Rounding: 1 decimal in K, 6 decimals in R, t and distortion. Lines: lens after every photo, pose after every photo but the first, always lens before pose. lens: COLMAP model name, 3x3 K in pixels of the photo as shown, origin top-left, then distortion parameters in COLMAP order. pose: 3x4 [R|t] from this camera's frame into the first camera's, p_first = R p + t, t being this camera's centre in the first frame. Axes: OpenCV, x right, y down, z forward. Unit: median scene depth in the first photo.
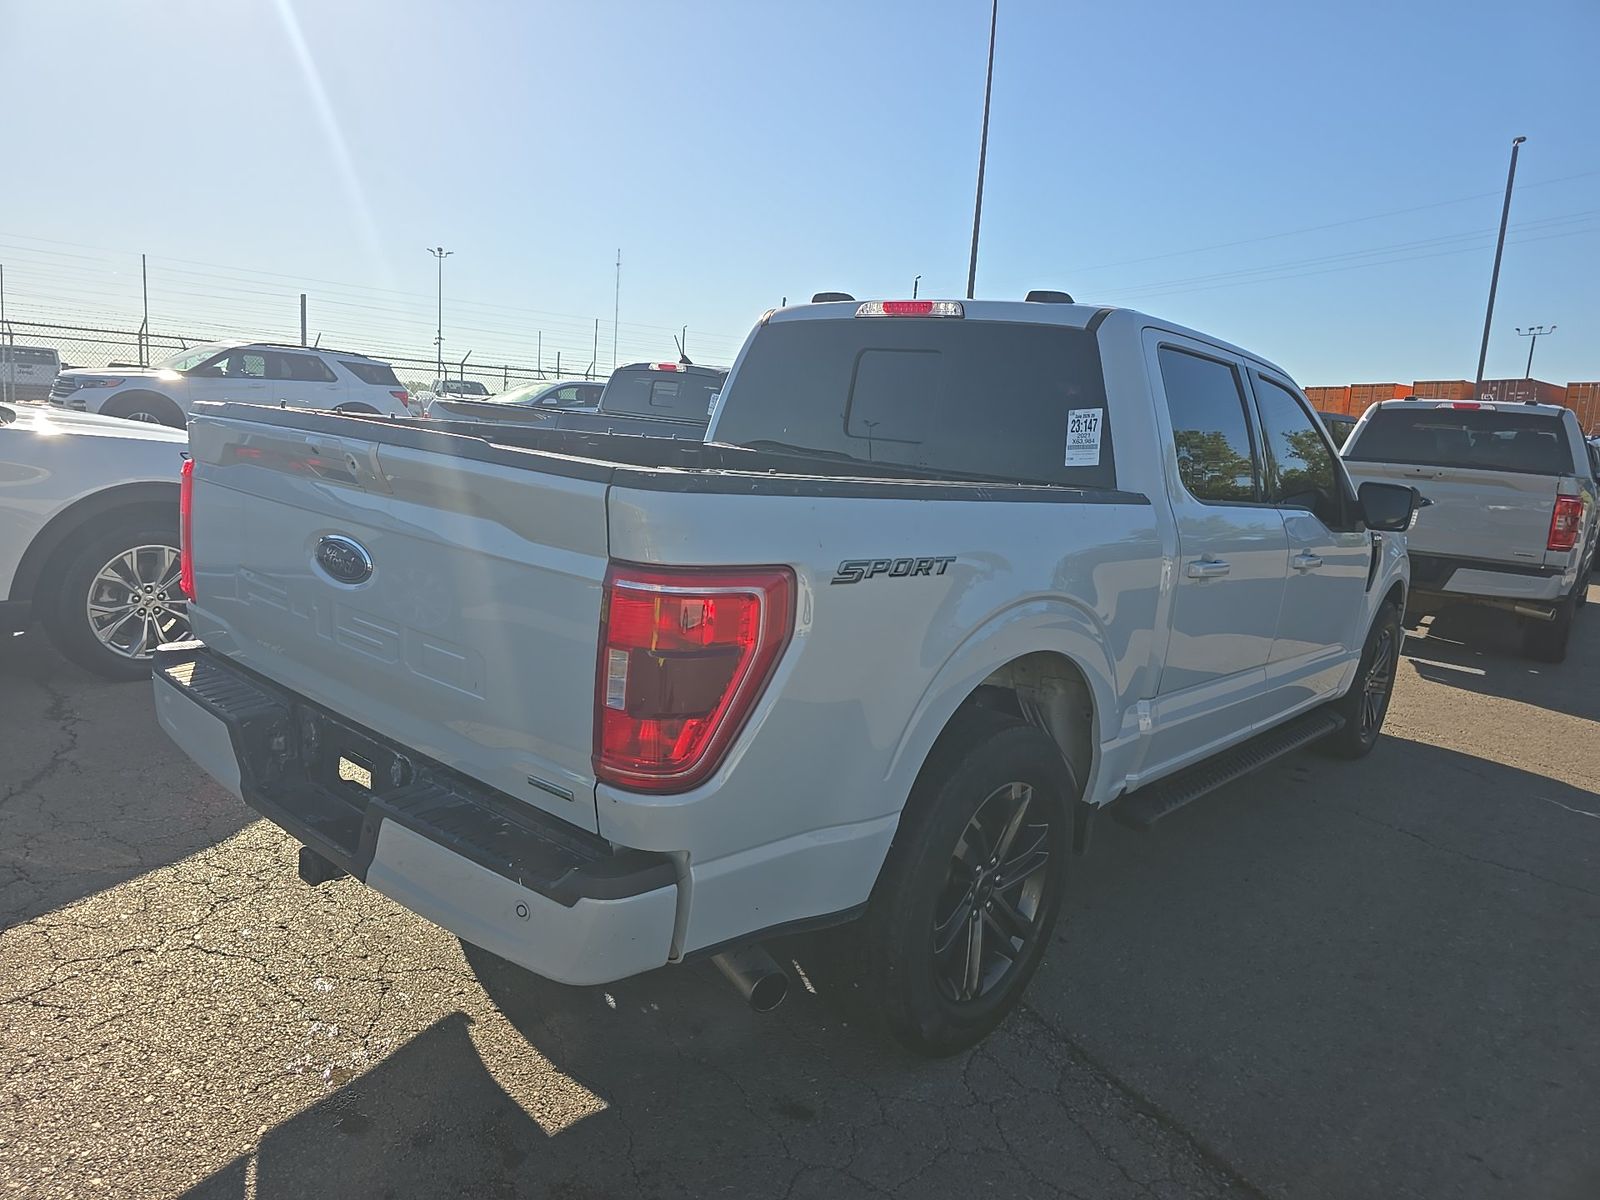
lens RADIAL K [[1071.8, 0, 800.0], [0, 1071.8, 600.0], [0, 0, 1]] dist [0.061769, -0.059913]
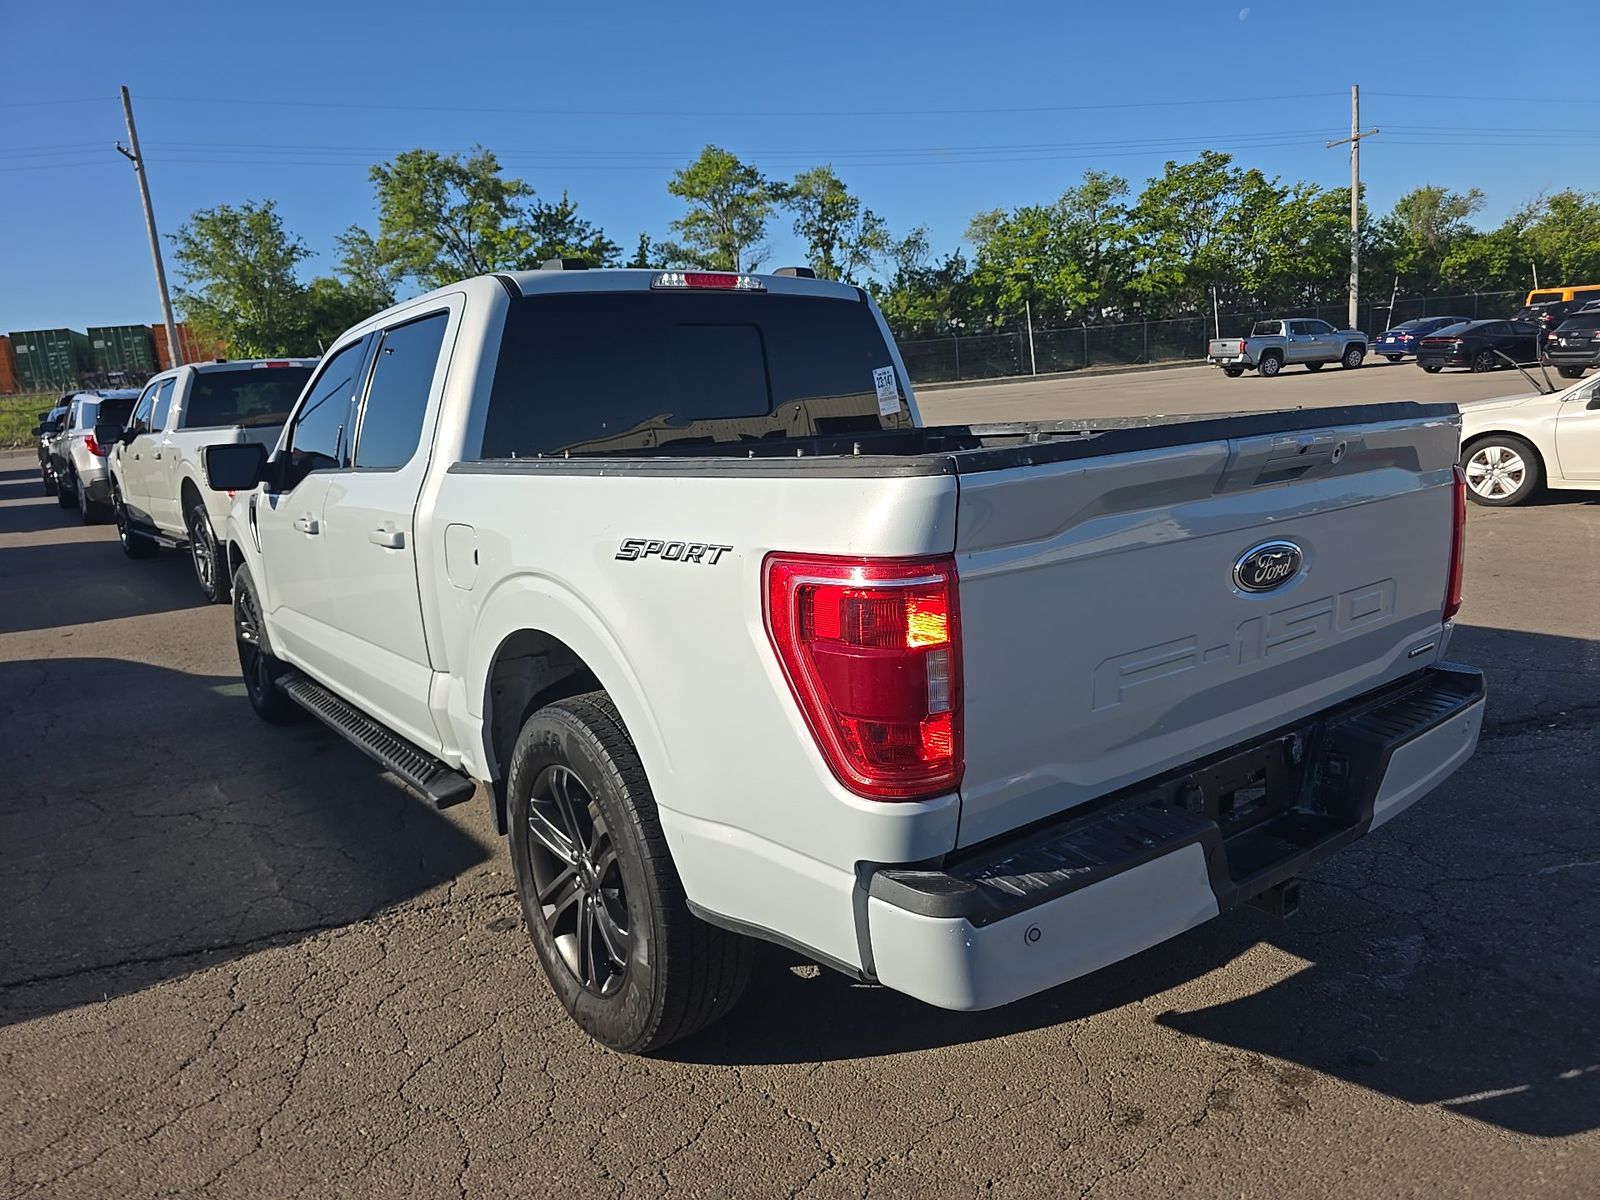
lens RADIAL K [[1072.8, 0, 797.4], [0, 1072.8, 604.5], [0, 0, 1]] dist [0.060890, -0.058287]
pose [[0.201496, -0.274063, 0.940366, -0.984551], [0.234378, 0.945658, 0.225384, -0.220334], [-0.951034, 0.174987, 0.254781, 0.820366]]
